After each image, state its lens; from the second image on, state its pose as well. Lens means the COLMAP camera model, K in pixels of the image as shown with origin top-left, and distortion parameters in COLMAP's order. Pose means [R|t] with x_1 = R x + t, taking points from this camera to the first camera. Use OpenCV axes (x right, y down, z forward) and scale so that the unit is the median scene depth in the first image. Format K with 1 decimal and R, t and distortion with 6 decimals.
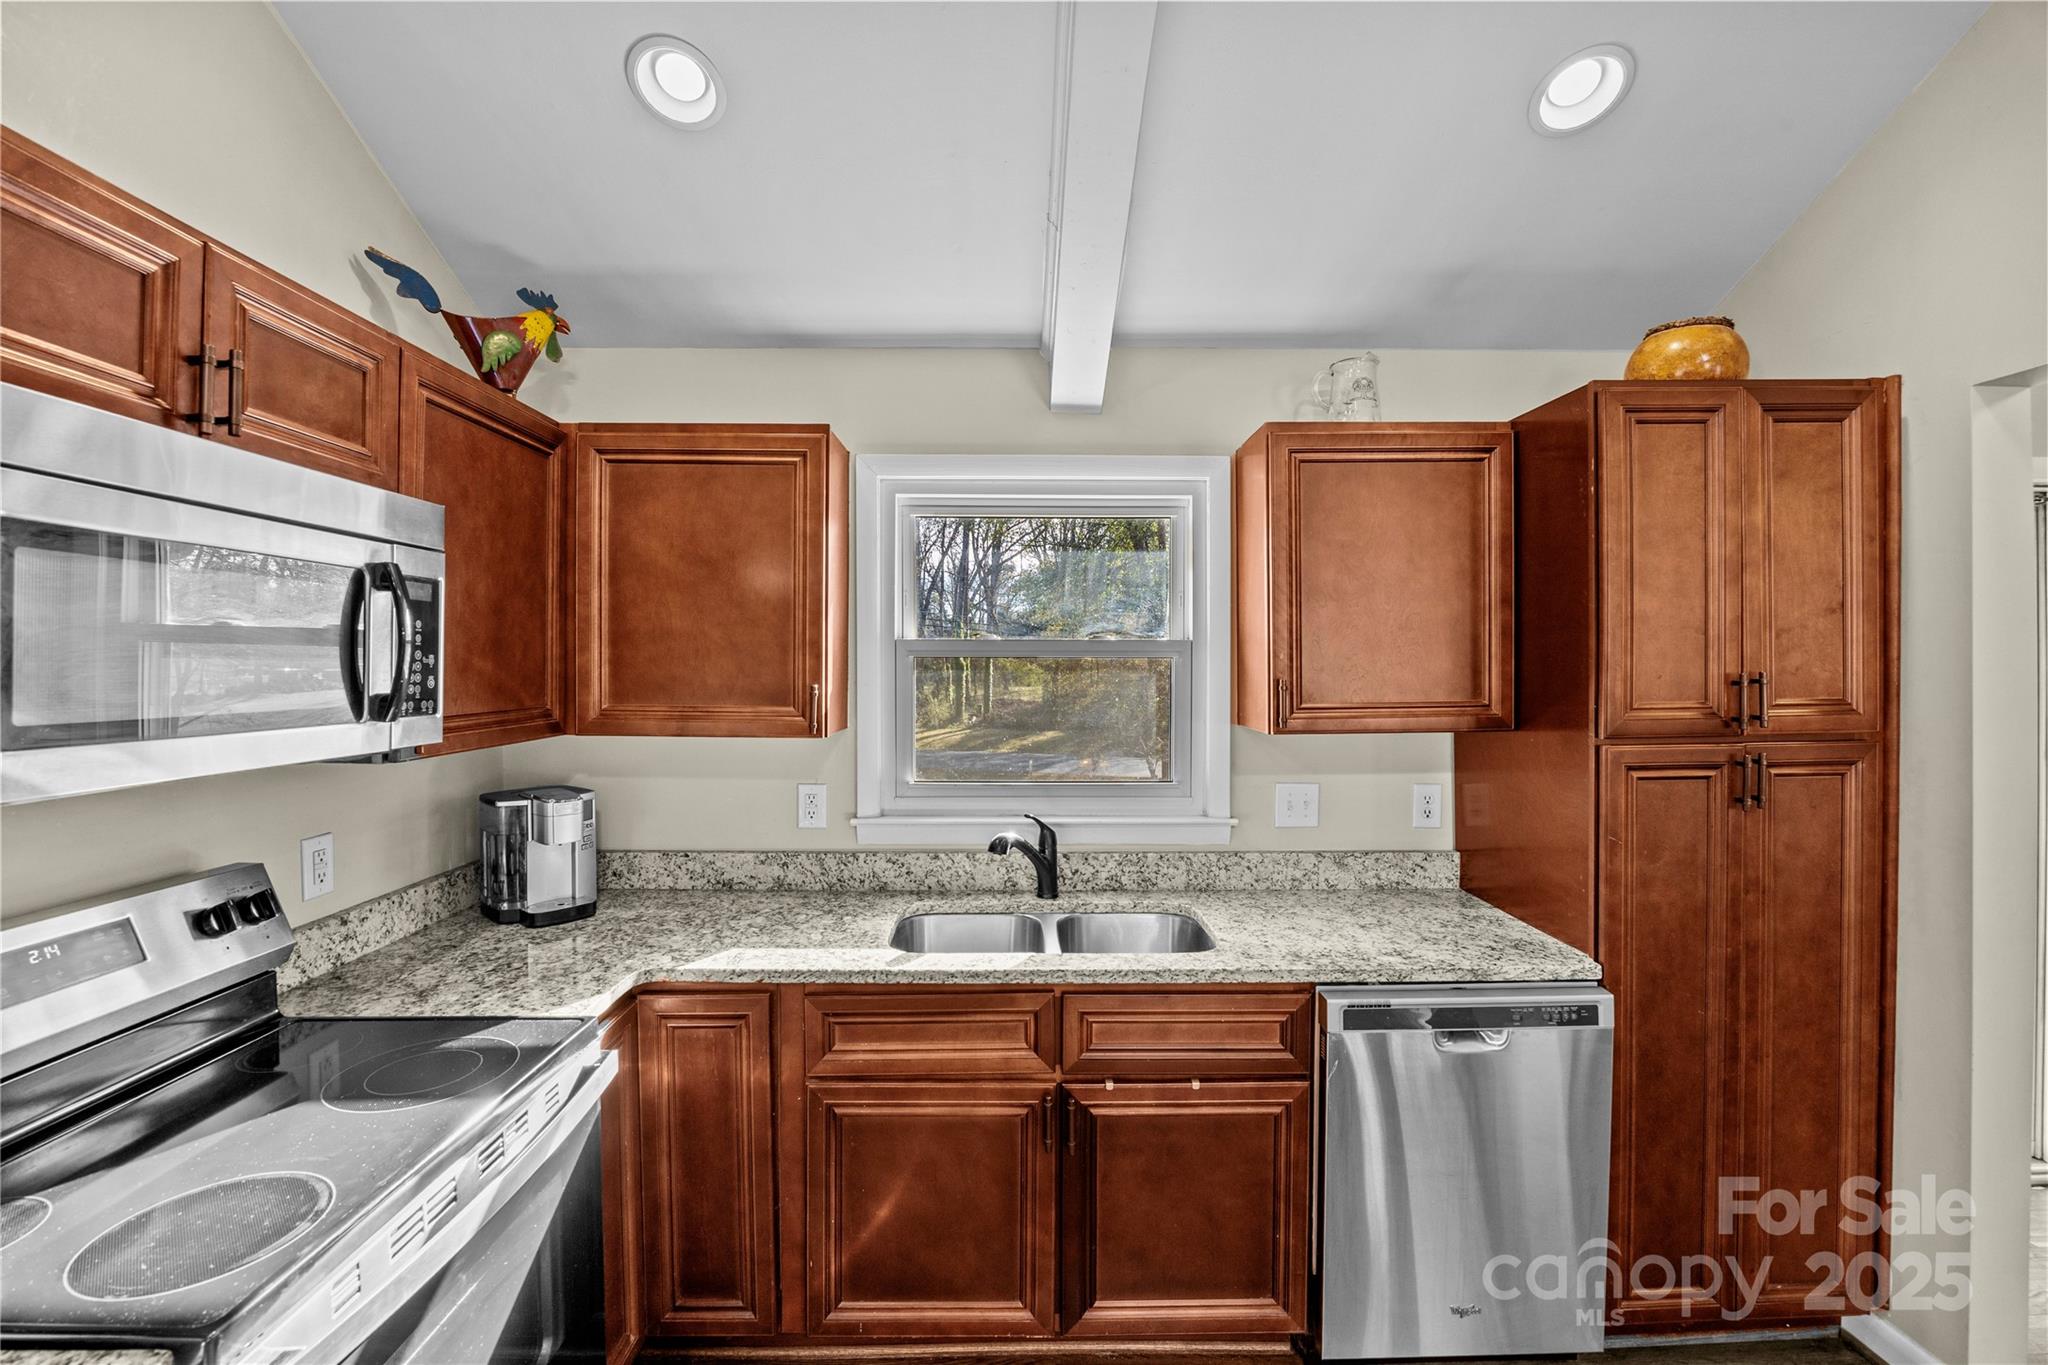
lens RADIAL K [[897.9, 0, 1025.1], [0, 897.9, 671.2], [0, 0, 1]] dist [-0.016821, 0.001417]
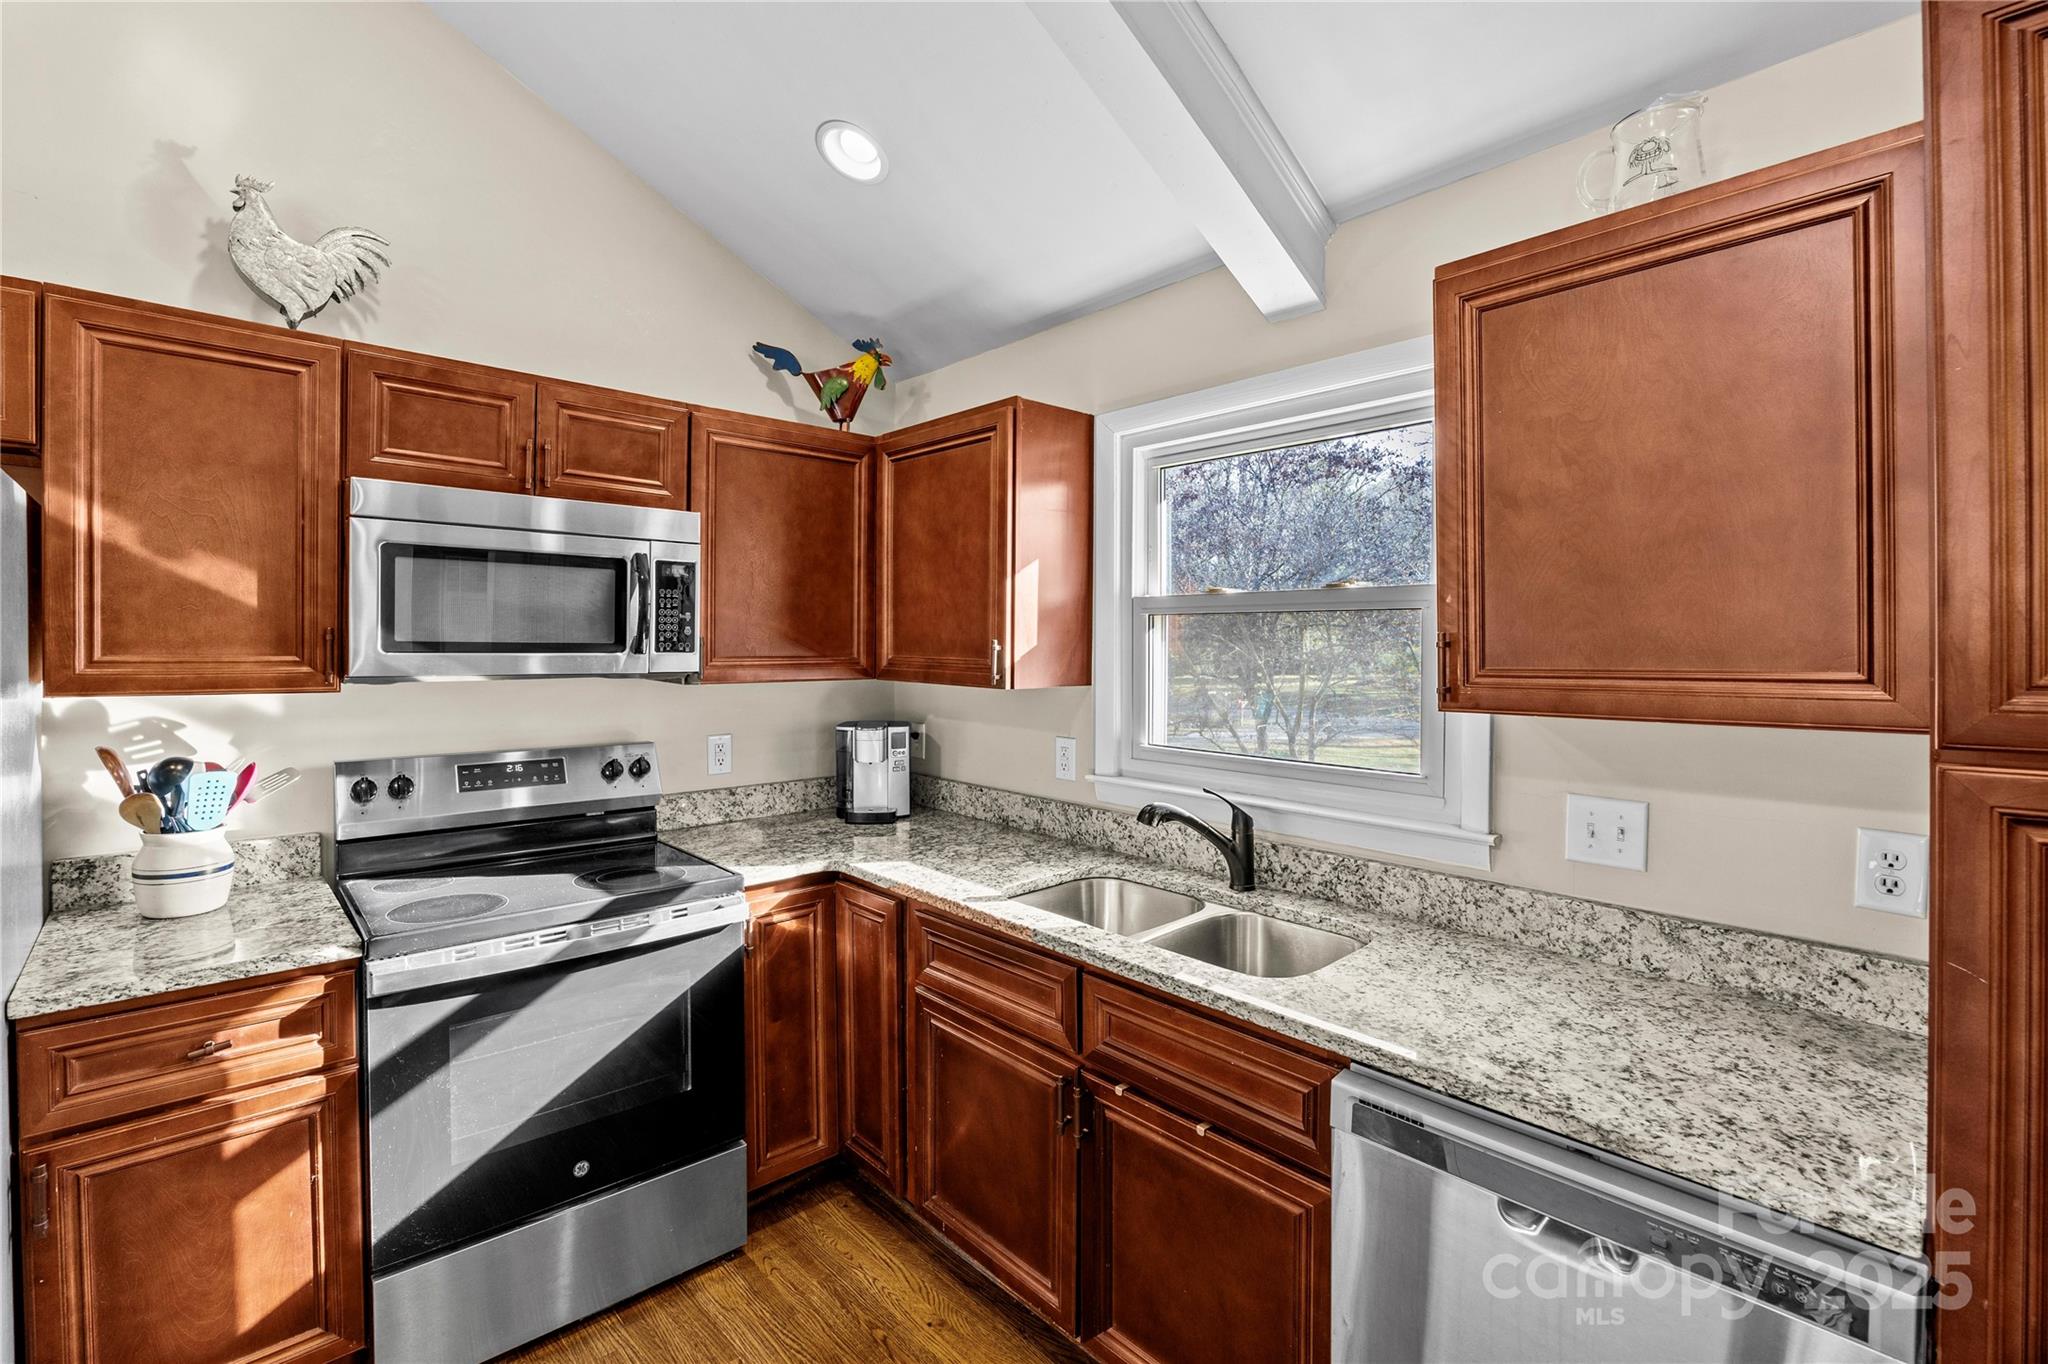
lens RADIAL K [[897.9, 0, 996.3], [0, 897.9, 656.7], [0, 0, 1]] dist [-0.016821, 0.001417]
pose [[0.654141, 0.013566, -0.756251, 0.605254], [-0.012573, 0.999896, 0.007062, 0.028826], [0.756268, 0.004889, 0.654243, 0.297176]]
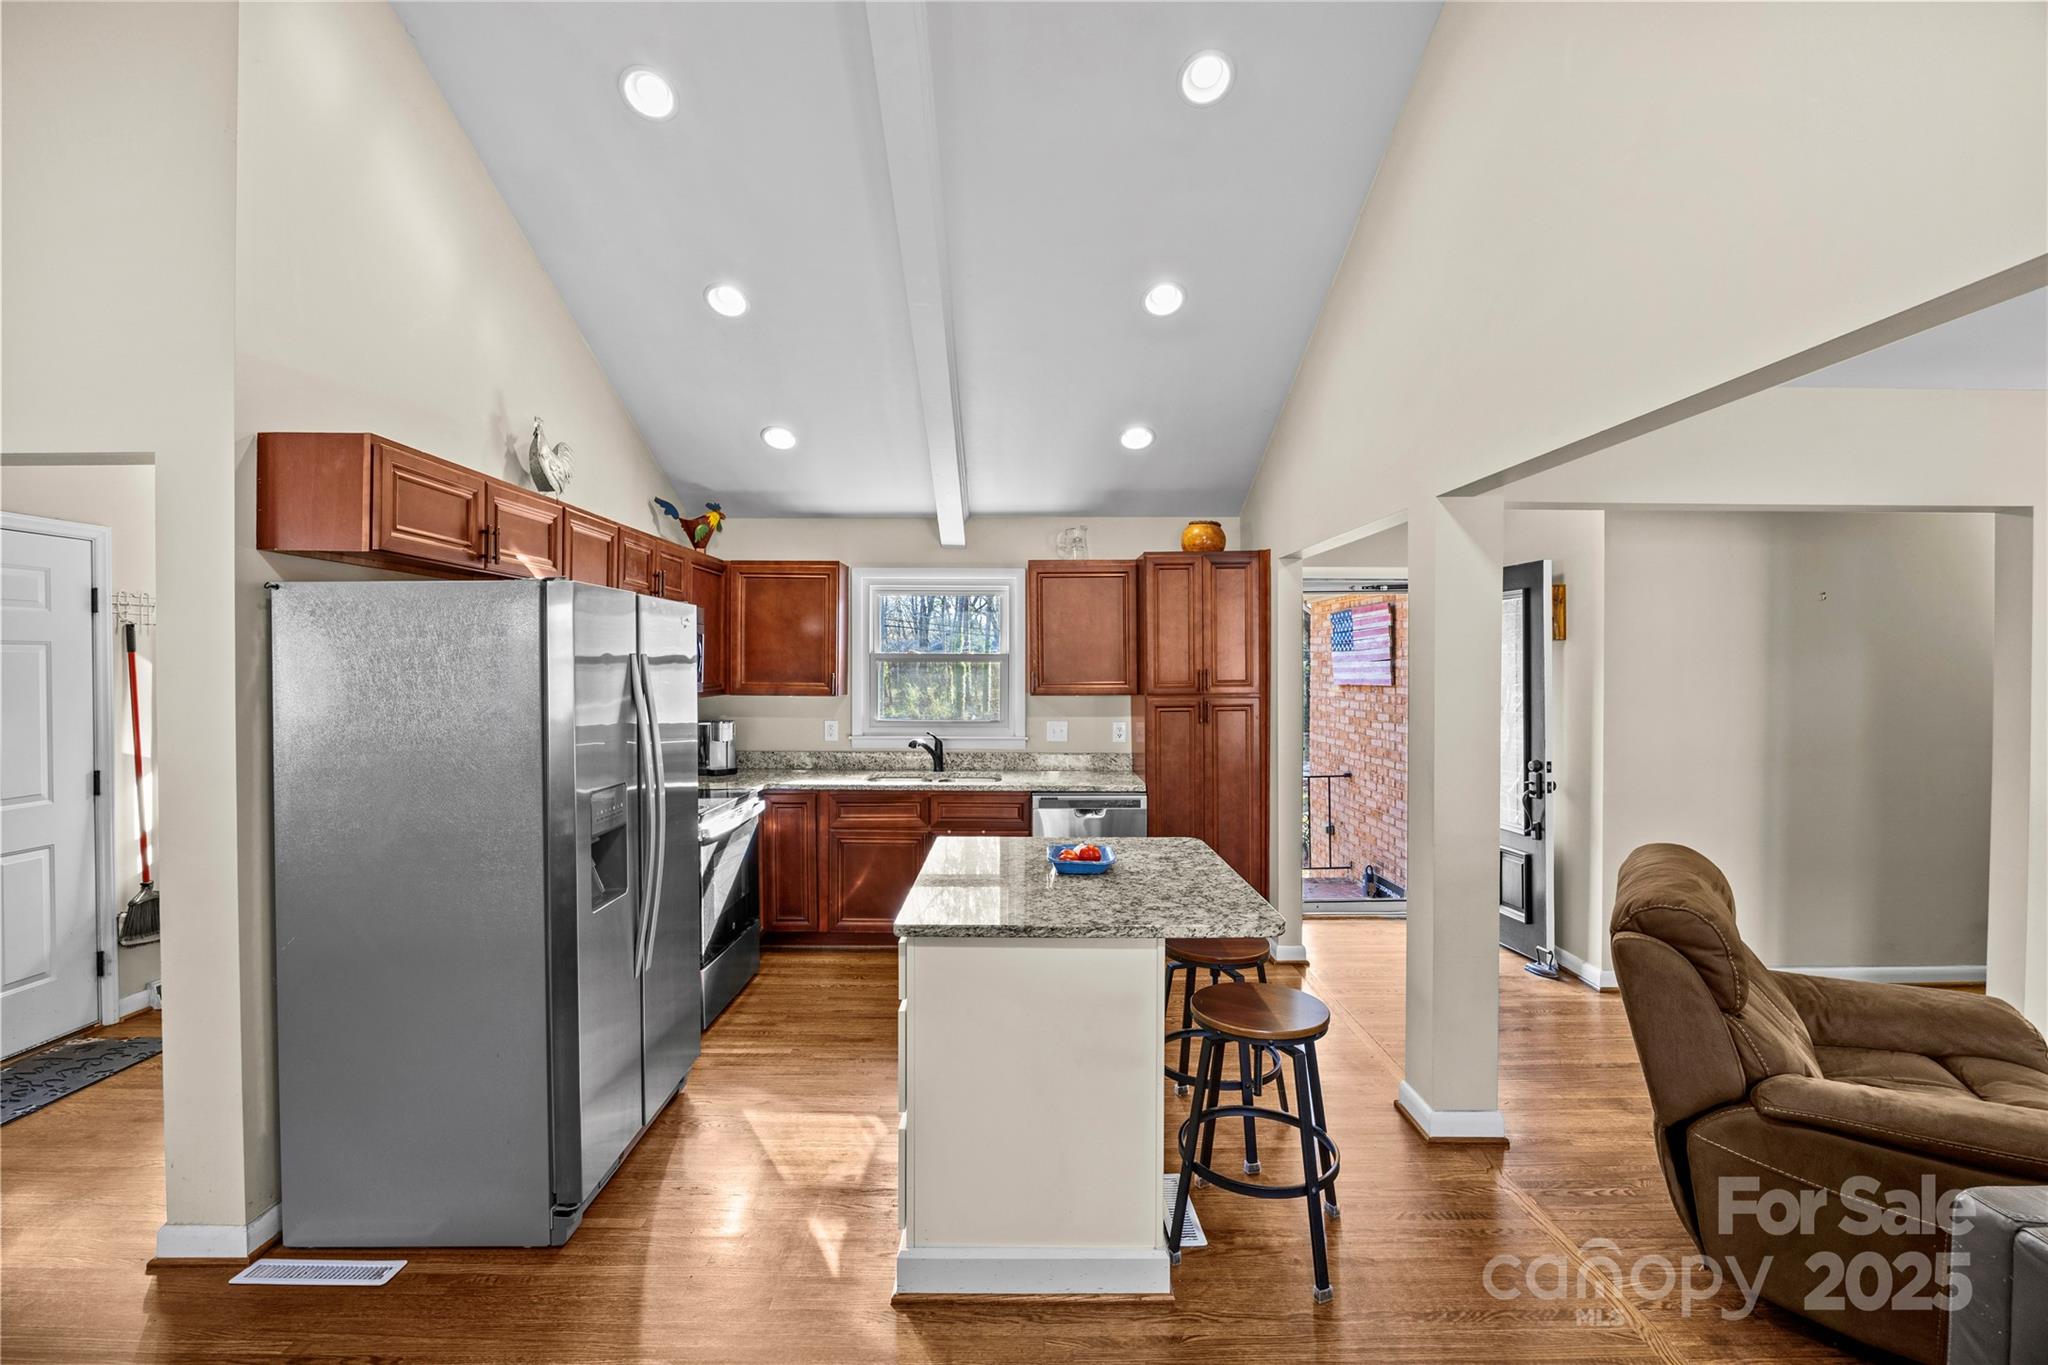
lens RADIAL K [[897.9, 0, 1024.6], [0, 897.9, 677.8], [0, 0, 1]] dist [-0.016821, 0.001417]
pose [[0.999947, 0.003468, -0.009646, 0.297125], [-0.003417, 0.999980, 0.005295, 0.012609], [0.009664, -0.005262, 0.999939, -1.378116]]
